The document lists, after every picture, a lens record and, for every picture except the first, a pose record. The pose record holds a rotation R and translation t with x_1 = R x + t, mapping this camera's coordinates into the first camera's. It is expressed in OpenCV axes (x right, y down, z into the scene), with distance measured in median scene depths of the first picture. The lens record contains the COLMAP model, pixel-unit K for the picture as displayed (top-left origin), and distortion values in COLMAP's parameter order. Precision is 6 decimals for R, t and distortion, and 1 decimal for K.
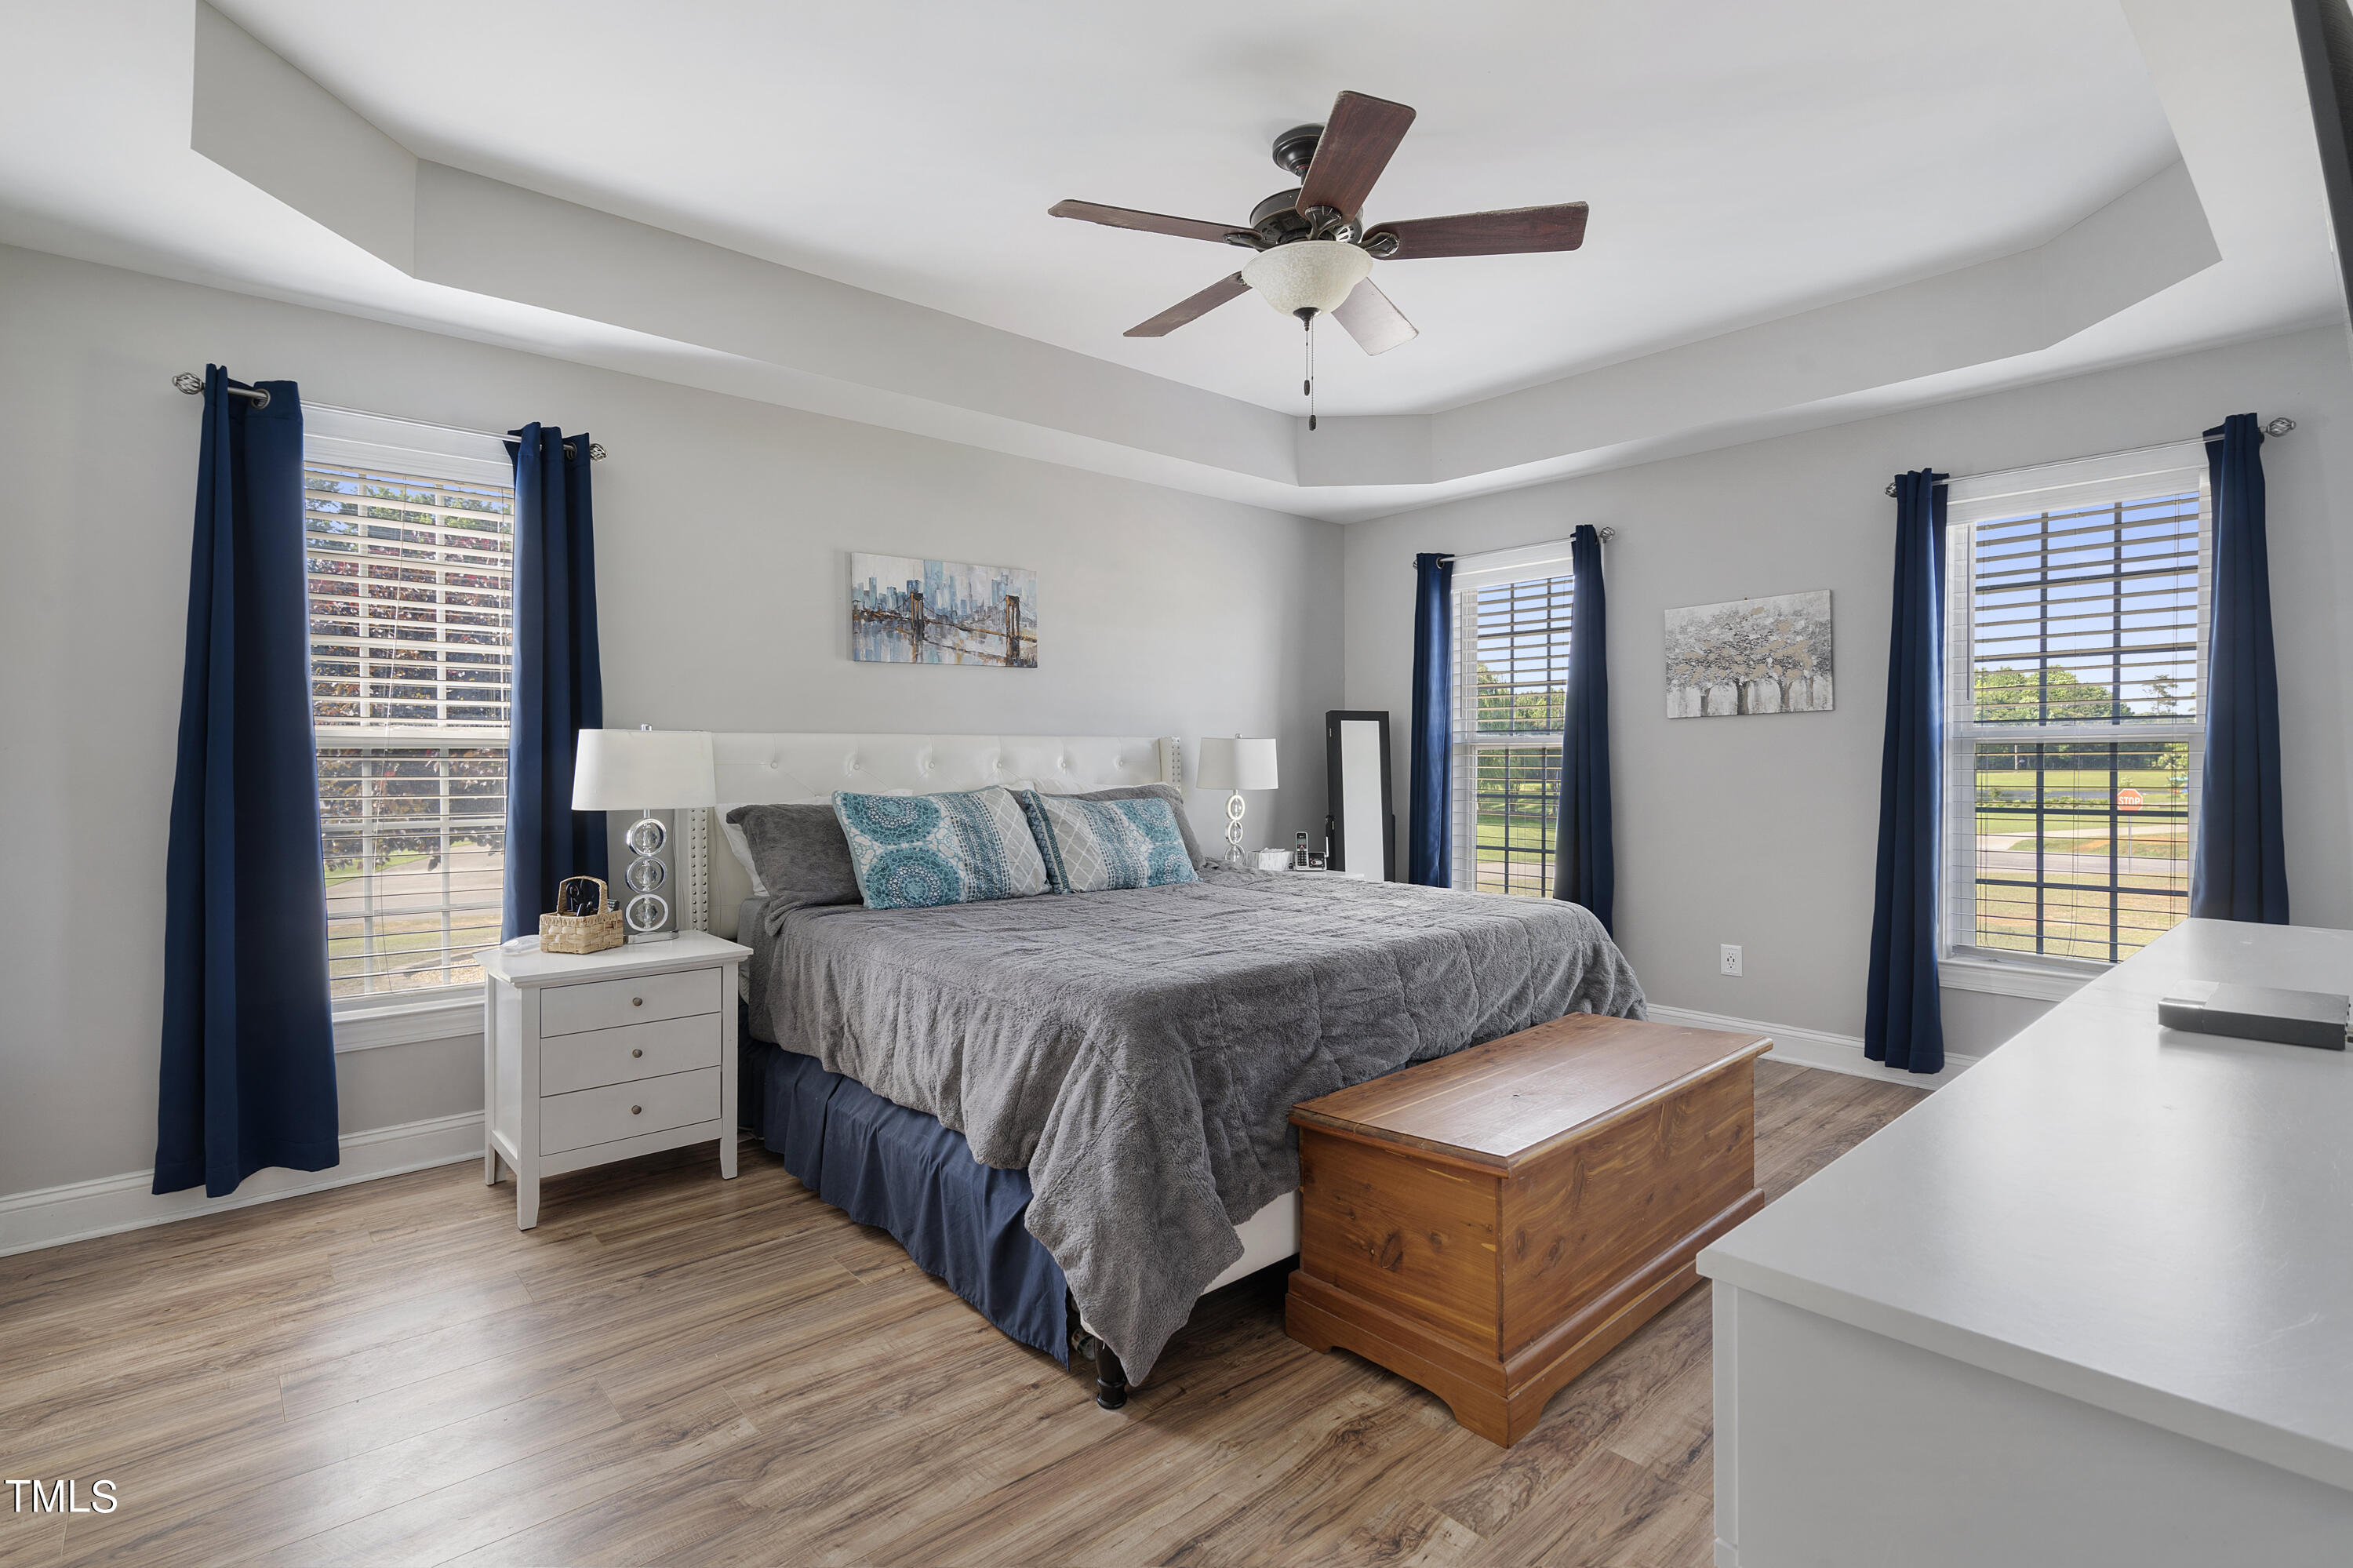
lens RADIAL K [[1111.0, 0, 1179.9], [0, 1111.0, 779.9], [0, 0, 1]] dist [-0.006083, -0.000183]
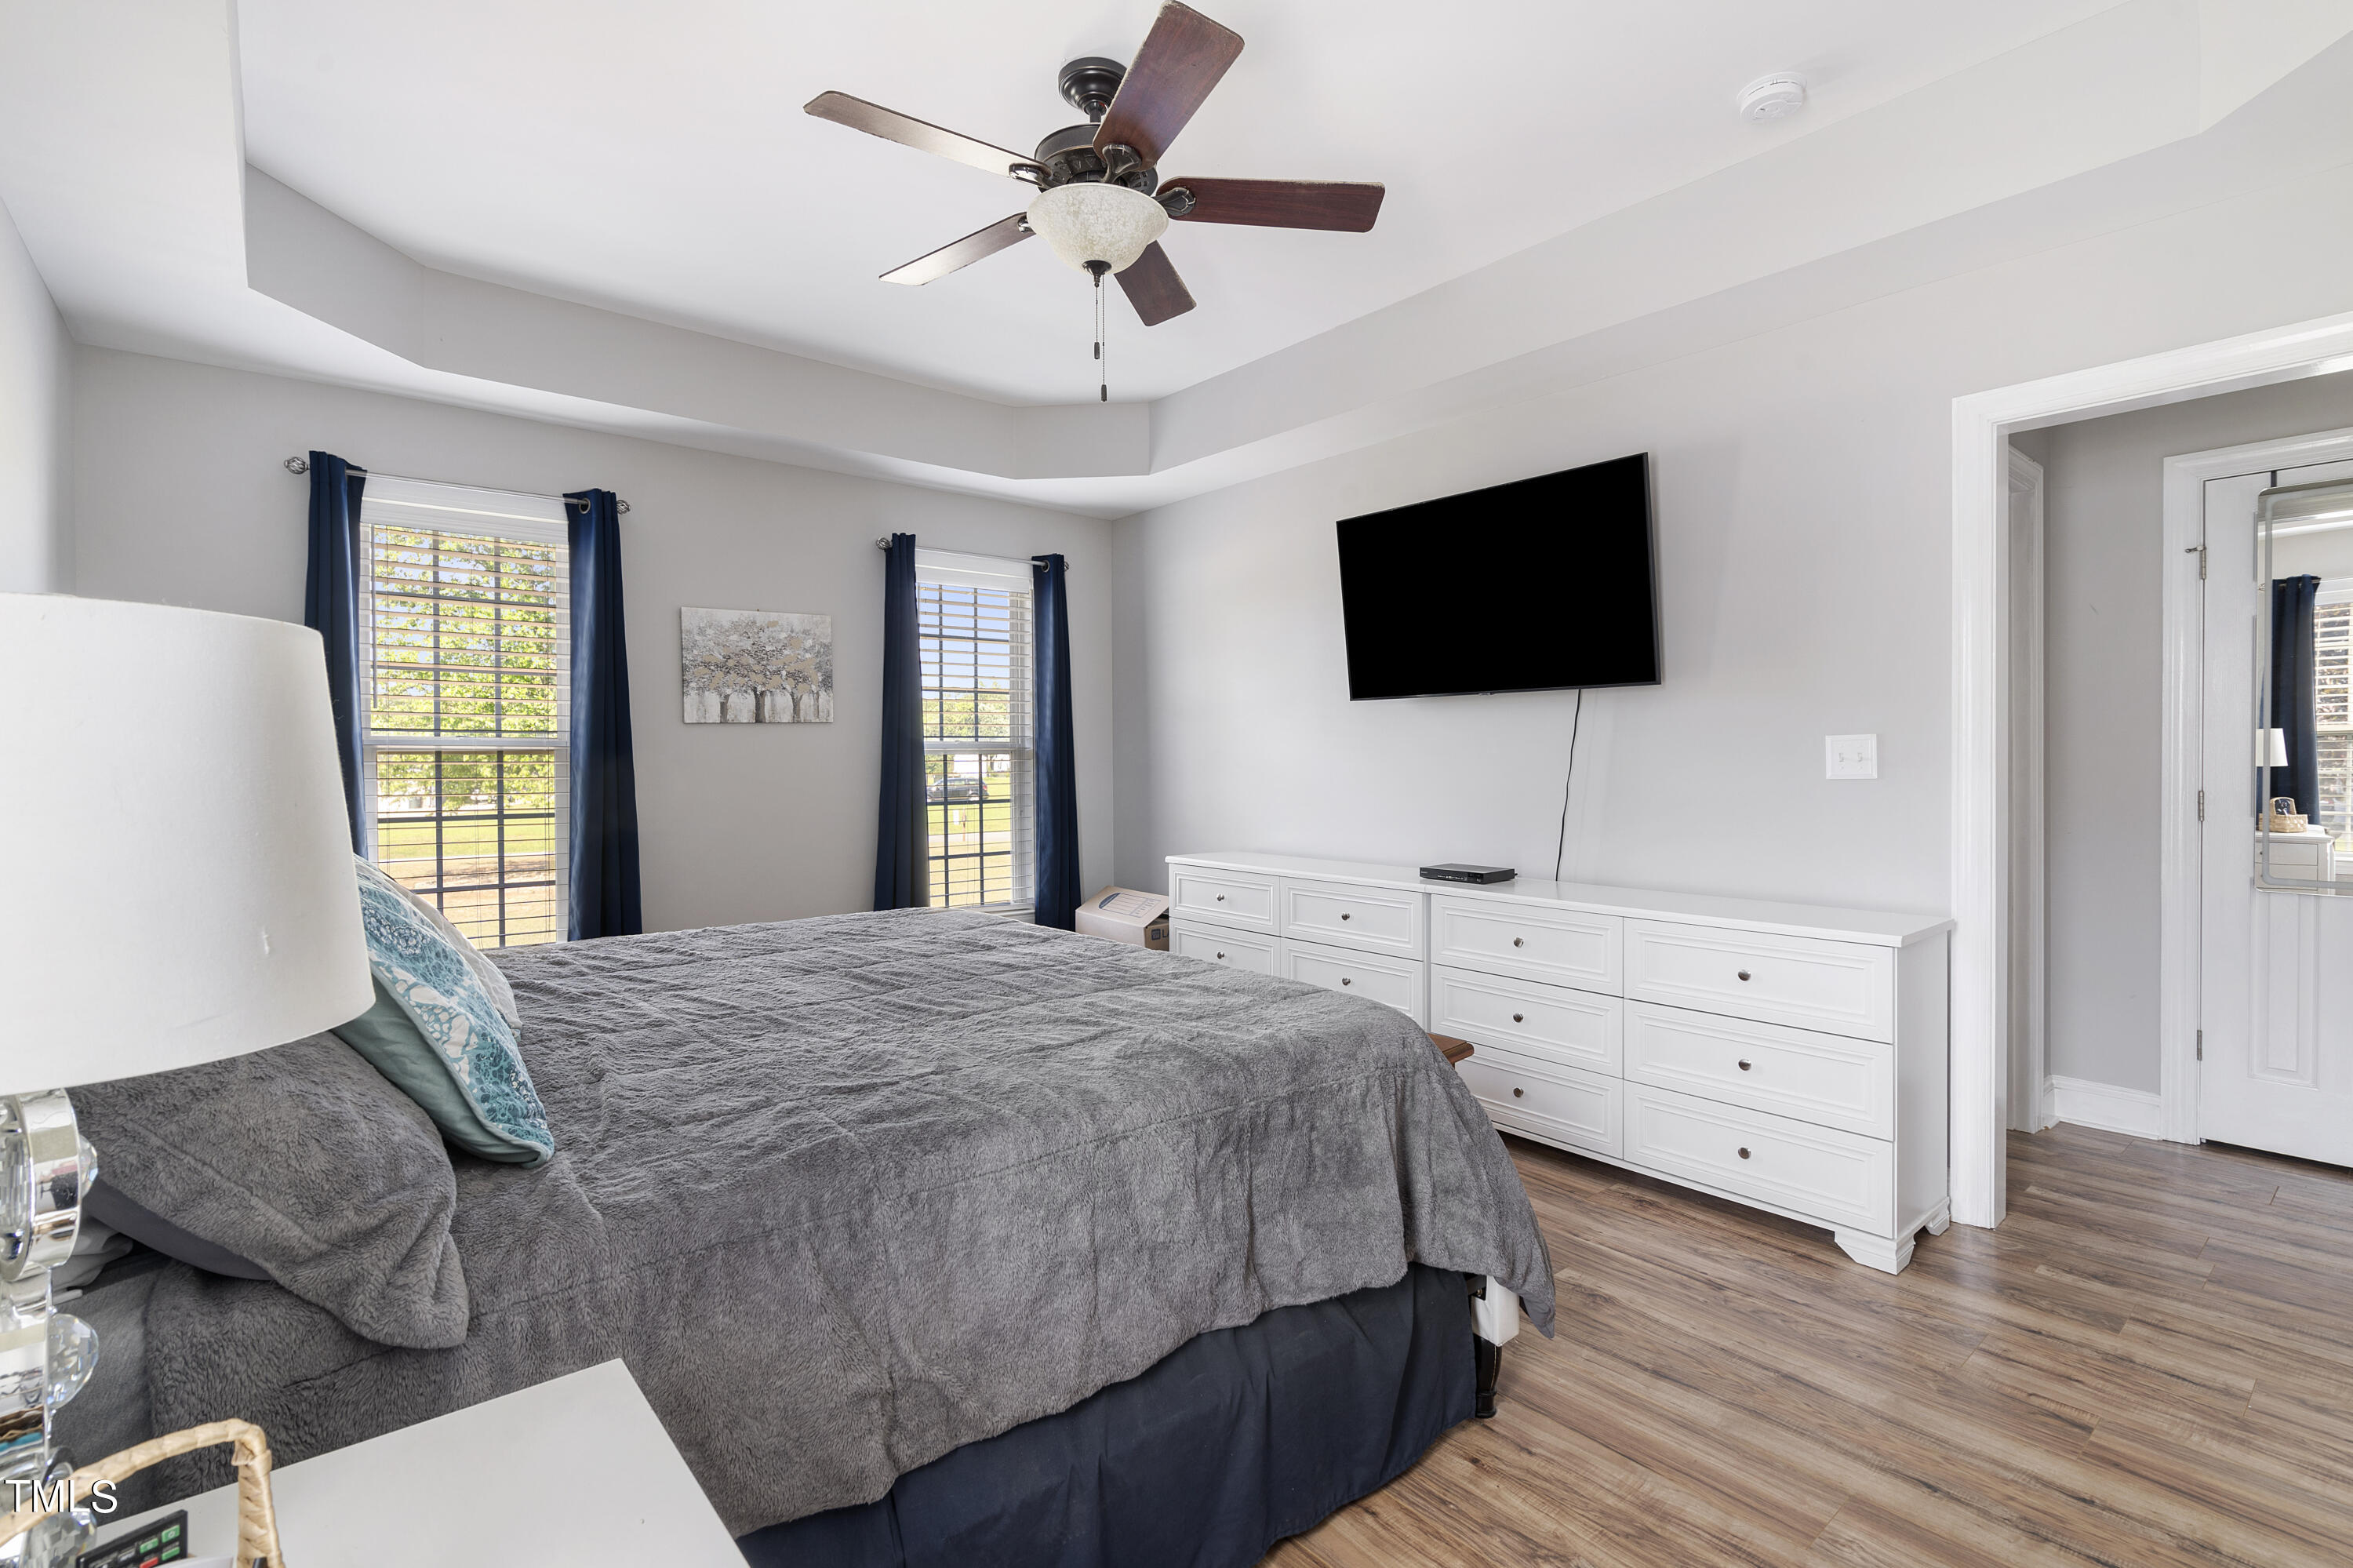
lens RADIAL K [[1111.0, 0, 1180.2], [0, 1111.0, 765.1], [0, 0, 1]] dist [-0.006083, -0.000183]
pose [[0.015164, -0.001624, 0.999884, -0.505771], [0.024857, 0.999690, 0.001247, -0.011671], [-0.999576, 0.024835, 0.015200, 0.594935]]
